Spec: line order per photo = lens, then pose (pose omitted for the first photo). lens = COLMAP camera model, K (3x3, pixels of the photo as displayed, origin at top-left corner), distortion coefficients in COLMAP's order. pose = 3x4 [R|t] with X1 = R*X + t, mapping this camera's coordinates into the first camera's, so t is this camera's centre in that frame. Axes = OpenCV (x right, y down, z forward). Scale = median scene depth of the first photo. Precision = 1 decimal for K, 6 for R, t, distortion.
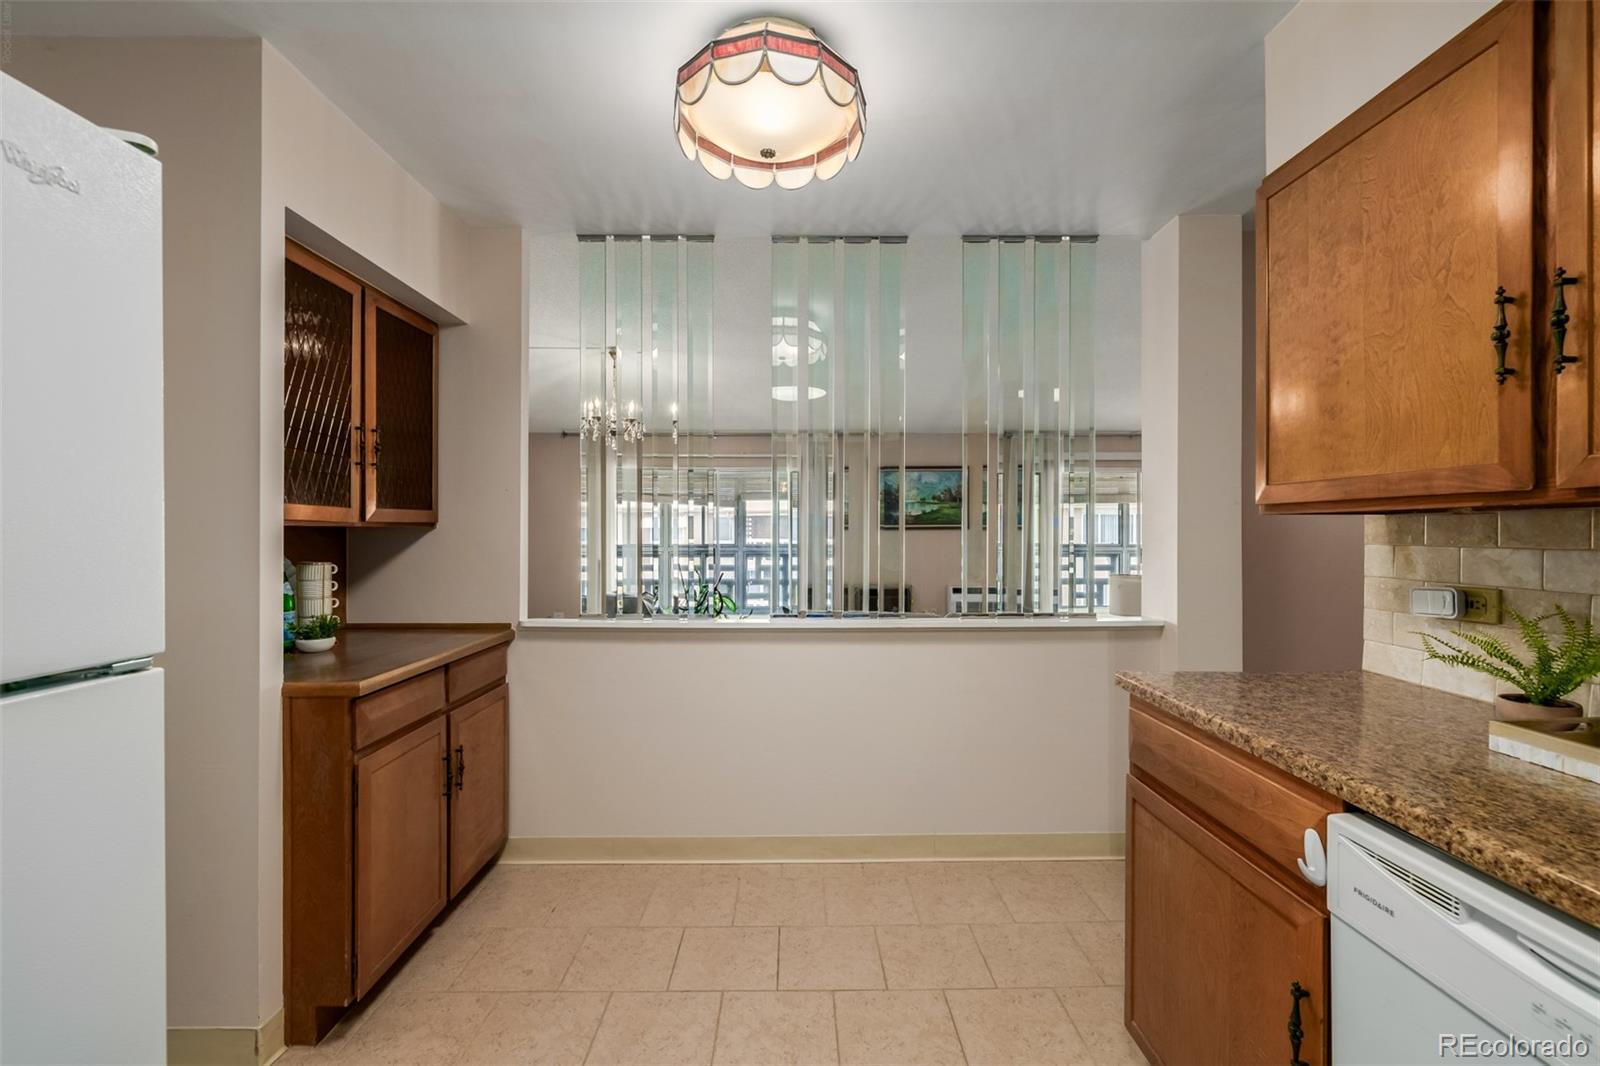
lens RADIAL K [[672.3, 0, 809.2], [0, 672.3, 530.8], [0, 0, 1]] dist [0.001965, -0.000678]
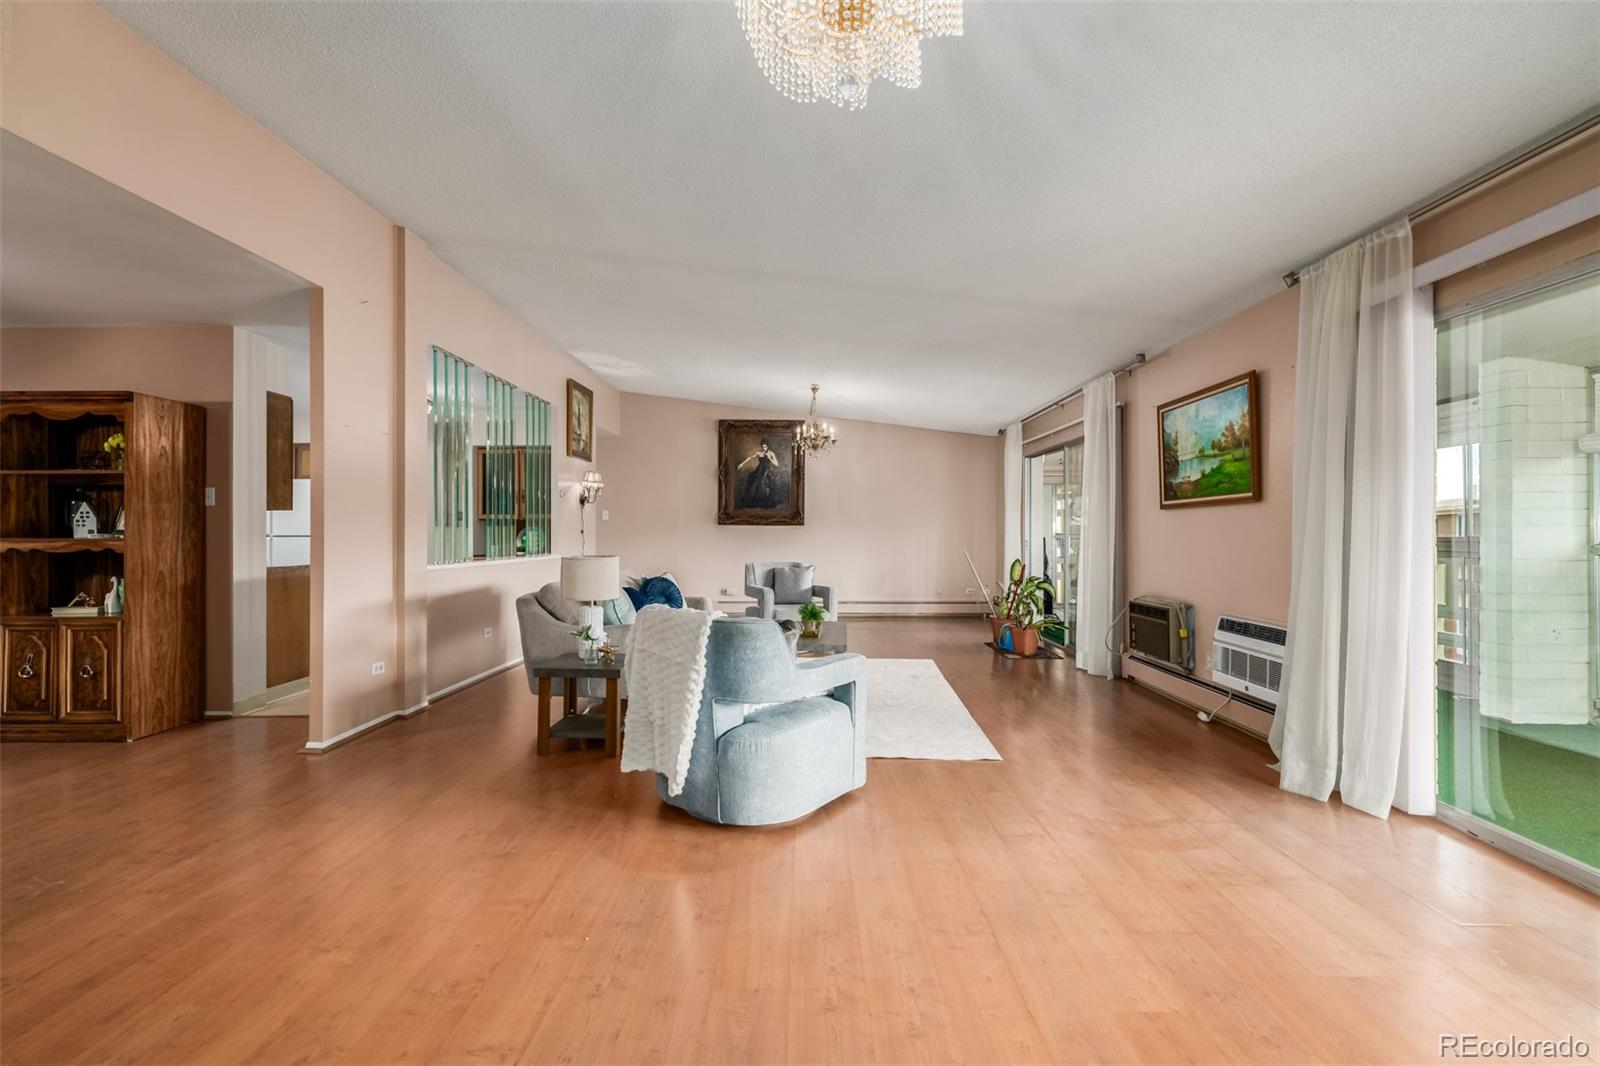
lens RADIAL K [[672.3, 0, 798.3], [0, 672.3, 530.5], [0, 0, 1]] dist [0.001965, -0.000678]
pose [[-0.031006, -0.002337, -0.999516, 4.274308], [0.006439, 0.999976, -0.002537, 0.104174], [0.999498, -0.006514, -0.030991, 4.007244]]
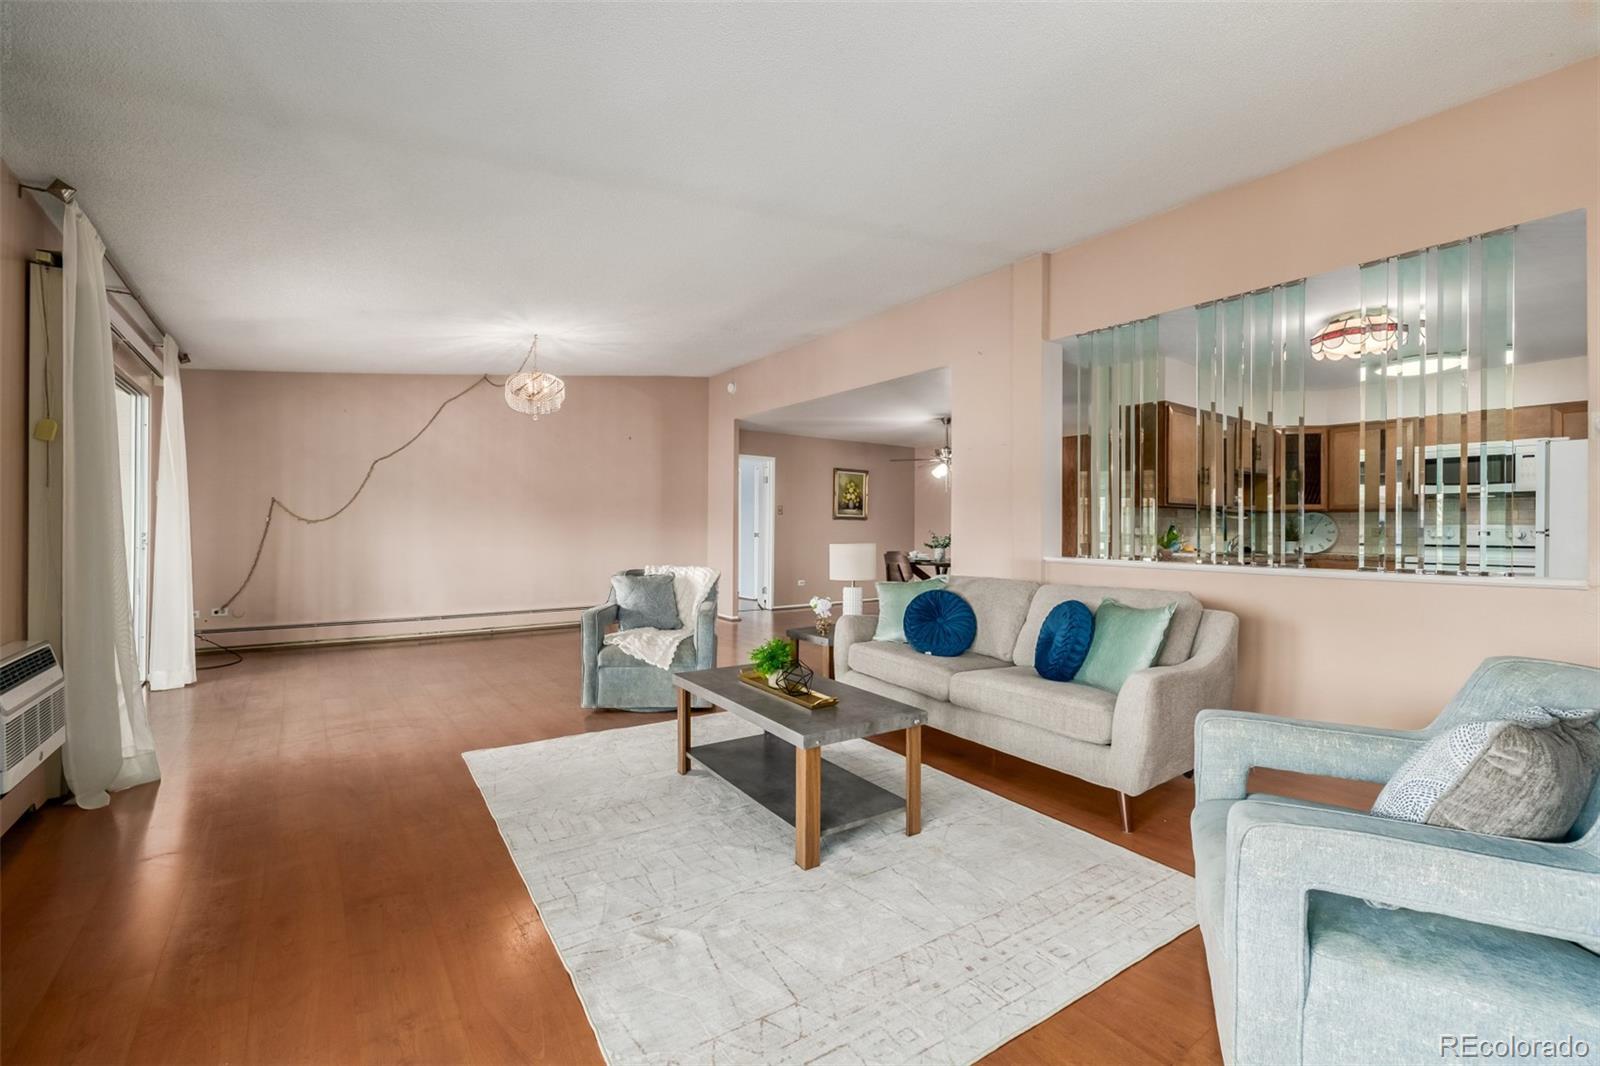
lens RADIAL K [[672.3, 0, 790.8], [0, 672.3, 531.7], [0, 0, 1]] dist [0.001965, -0.000678]
pose [[-0.573122, -0.006905, 0.819441, -1.106431], [-0.010601, 0.999943, 0.001011, 0.140688], [-0.819402, -0.008108, -0.573162, 5.147716]]
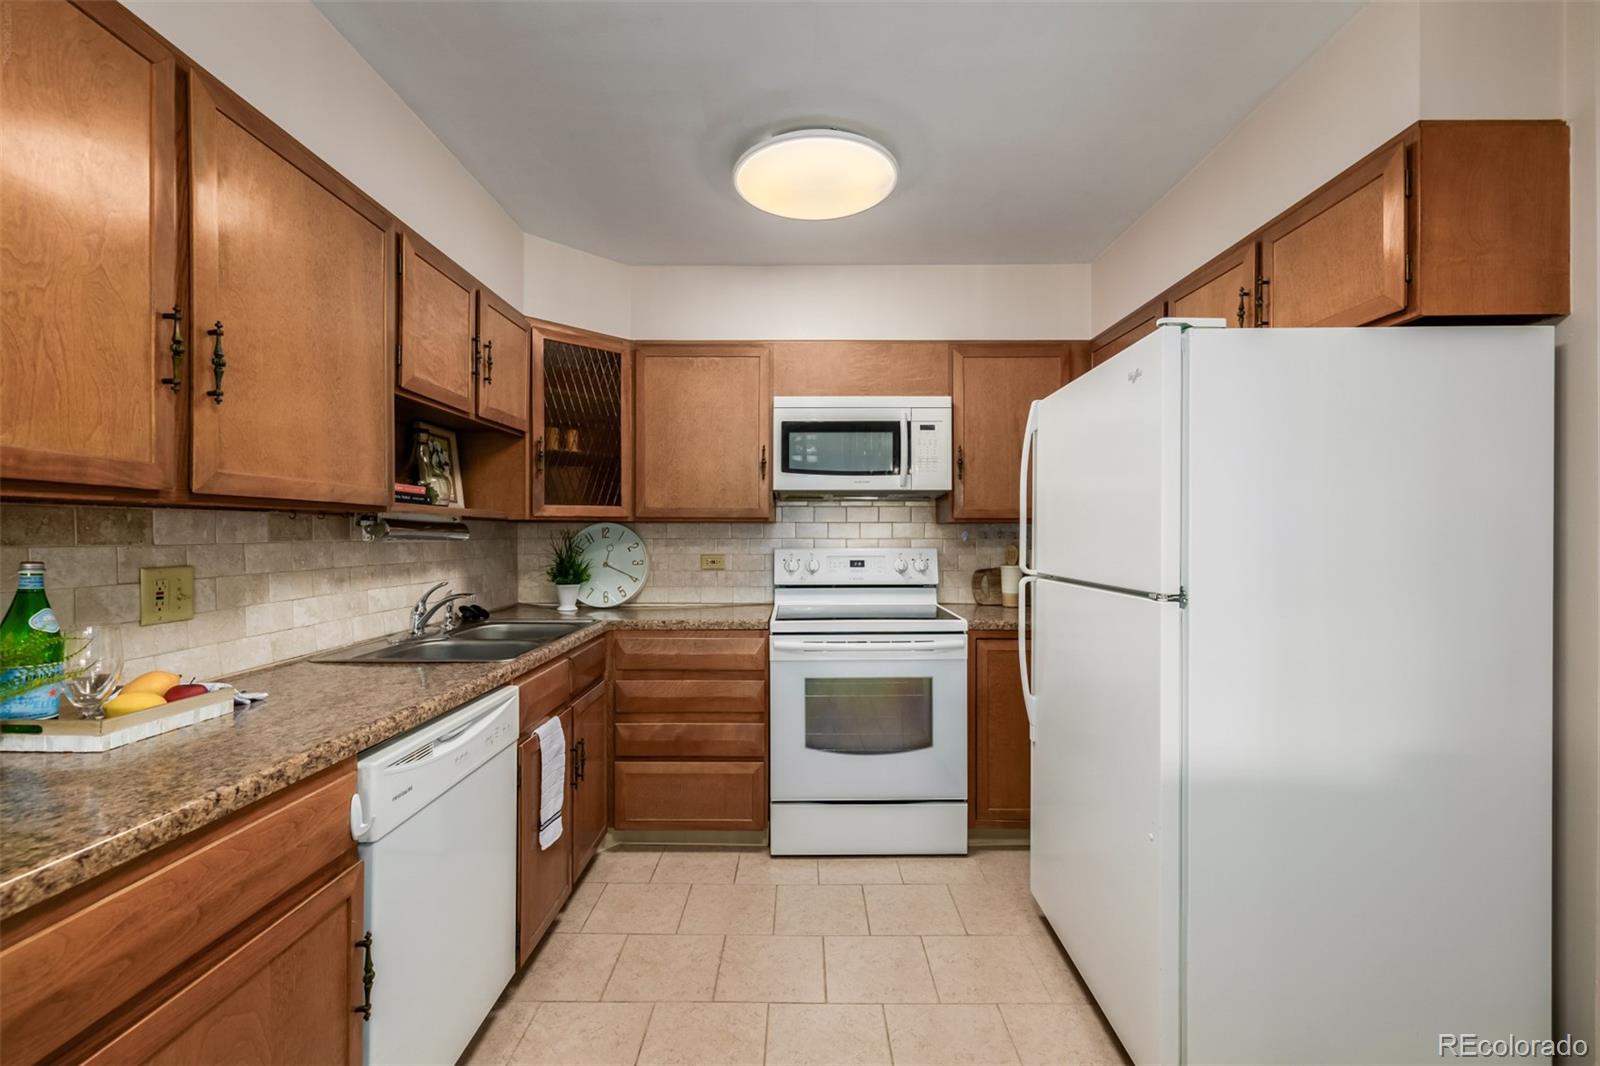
lens RADIAL K [[672.3, 0, 807.2], [0, 672.3, 527.7], [0, 0, 1]] dist [0.001965, -0.000678]
pose [[-0.999844, 0.000260, 0.017644, -0.016404], [0.000014, 0.999903, -0.013933, 0.013023], [-0.017646, -0.013931, -0.999747, 1.595588]]
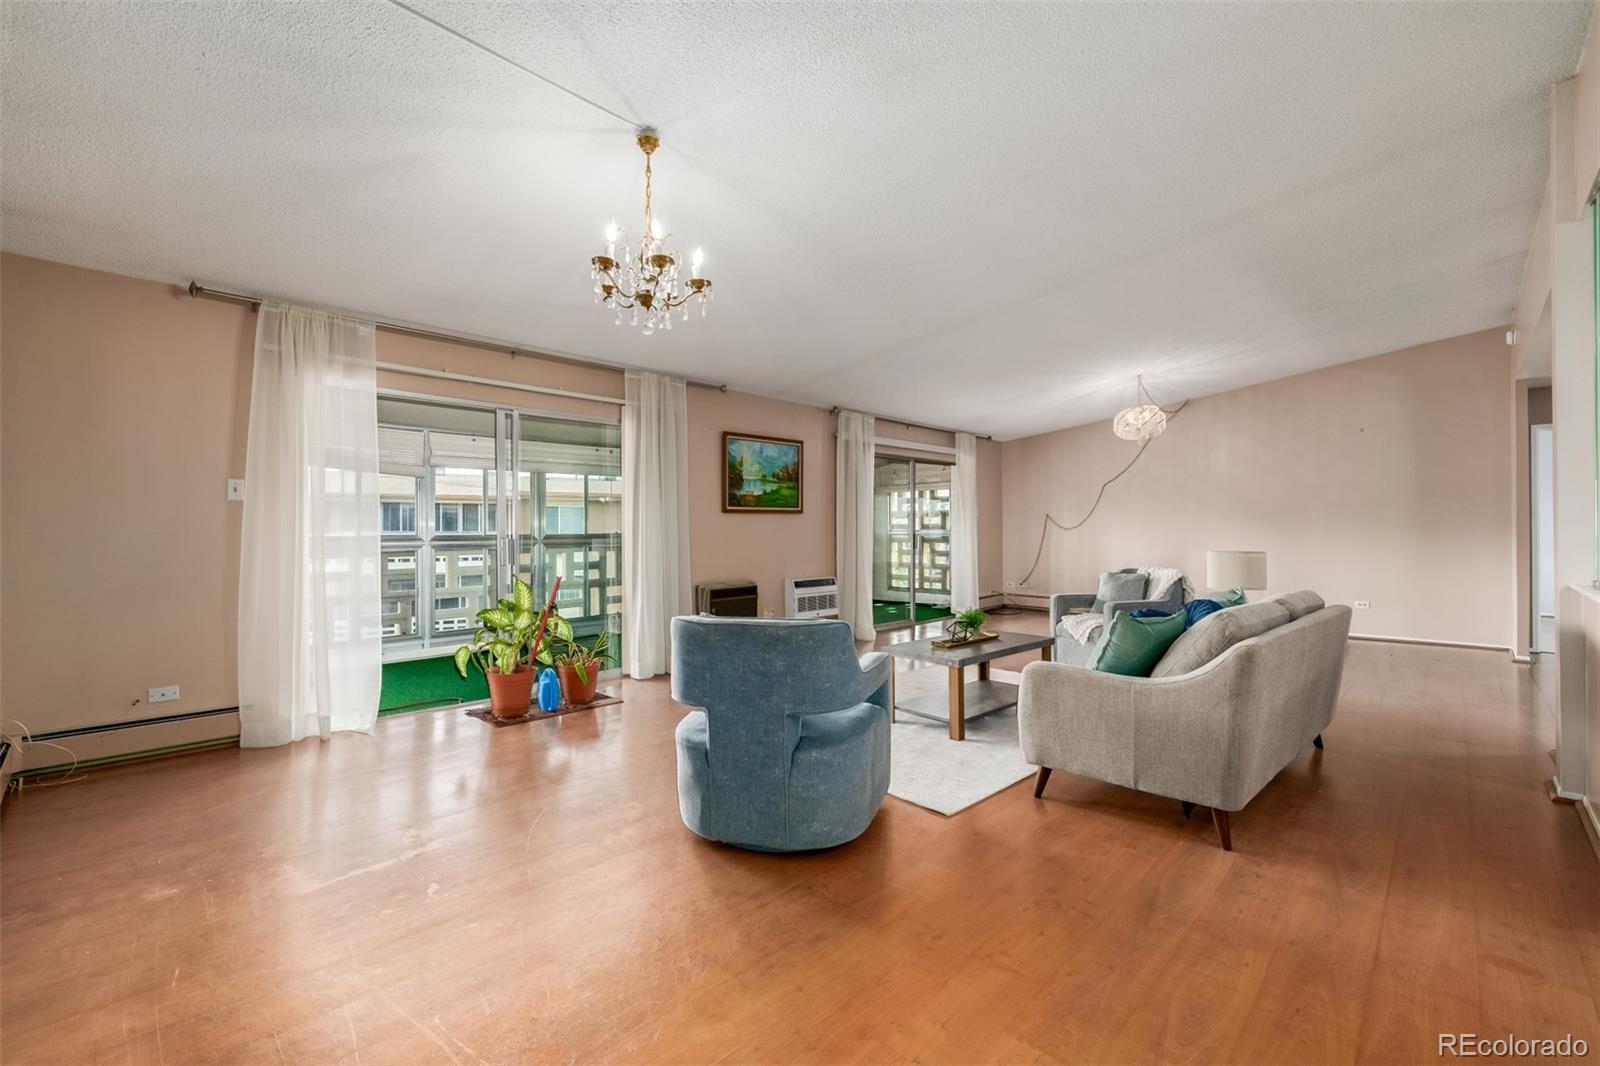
lens RADIAL K [[672.3, 0, 782.7], [0, 672.3, 538.1], [0, 0, 1]] dist [0.001965, -0.000678]
pose [[0.734451, -0.009289, 0.678599, -2.206527], [-0.001243, 0.999886, 0.015033, 0.098032], [-0.678661, -0.011885, 0.734356, 2.185789]]
